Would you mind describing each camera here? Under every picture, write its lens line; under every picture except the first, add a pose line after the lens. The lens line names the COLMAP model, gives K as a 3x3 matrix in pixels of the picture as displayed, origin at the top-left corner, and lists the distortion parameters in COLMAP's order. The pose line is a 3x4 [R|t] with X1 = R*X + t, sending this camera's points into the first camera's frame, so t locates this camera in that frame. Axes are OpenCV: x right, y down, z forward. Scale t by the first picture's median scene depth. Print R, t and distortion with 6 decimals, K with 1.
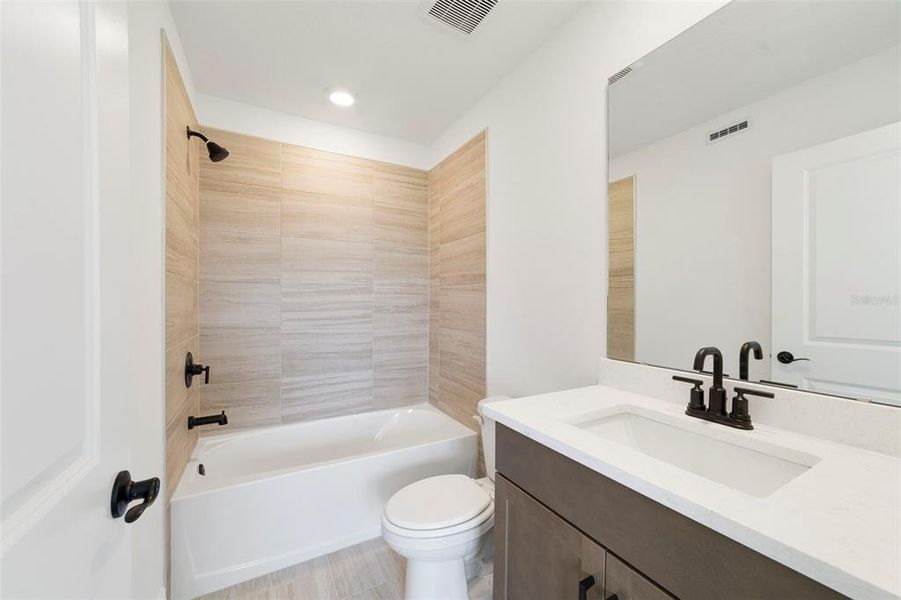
lens RADIAL K [[346.7, 0, 449.9], [0, 346.7, 305.6], [0, 0, 1]] dist [-0.006004, 0.000087]
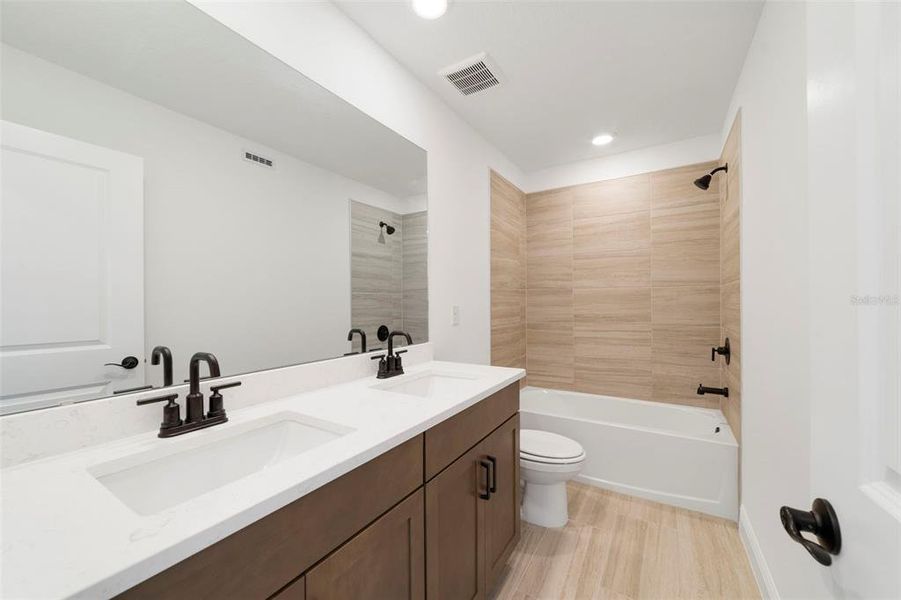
lens RADIAL K [[346.7, 0, 449.9], [0, 346.7, 305.6], [0, 0, 1]] dist [-0.006004, 0.000087]
pose [[-0.514738, 0.002429, 0.857344, -0.460345], [0.021494, 0.999718, 0.010072, -0.007787], [-0.857078, 0.023612, -0.514645, 0.922551]]
